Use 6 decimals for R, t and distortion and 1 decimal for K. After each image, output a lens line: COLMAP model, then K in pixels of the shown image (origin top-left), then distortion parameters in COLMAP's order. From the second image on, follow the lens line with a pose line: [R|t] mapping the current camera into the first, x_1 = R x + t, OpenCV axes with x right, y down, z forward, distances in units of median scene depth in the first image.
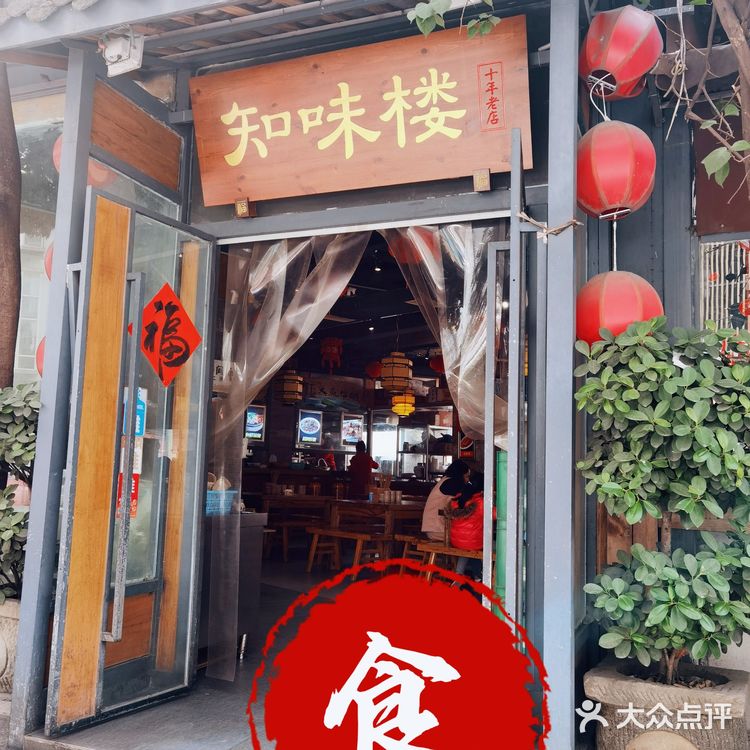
lens RADIAL K [[807.9, 0, 375.0], [0, 807.9, 375.0], [0, 0, 1]] dist [0.005537, 0.001089]
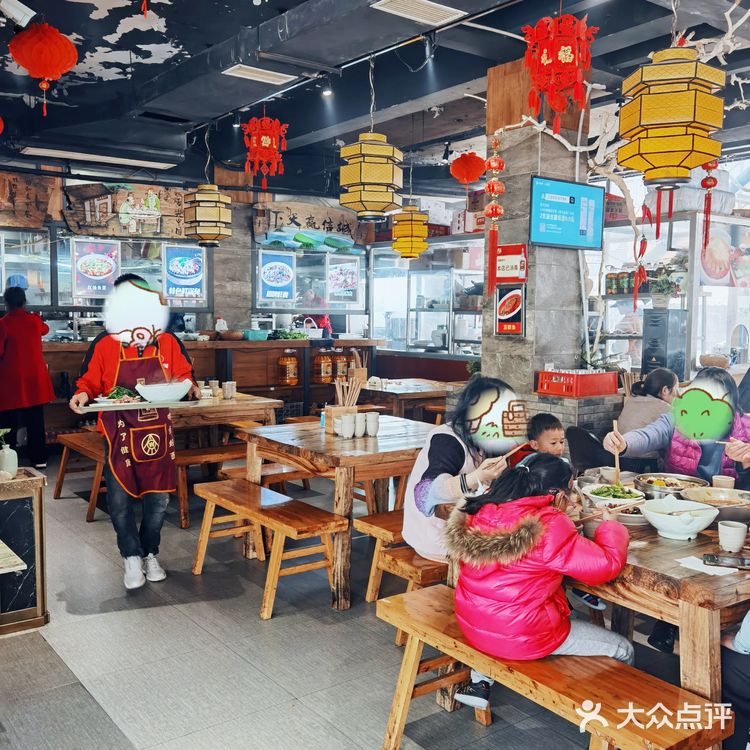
lens RADIAL K [[807.9, 0, 375.0], [0, 807.9, 375.0], [0, 0, 1]] dist [0.005537, 0.001089]
pose [[0.998118, -0.017374, -0.058814, 0.039646], [0.028810, 0.979454, 0.199597, 0.012791], [0.054138, -0.200916, 0.978111, 0.327916]]
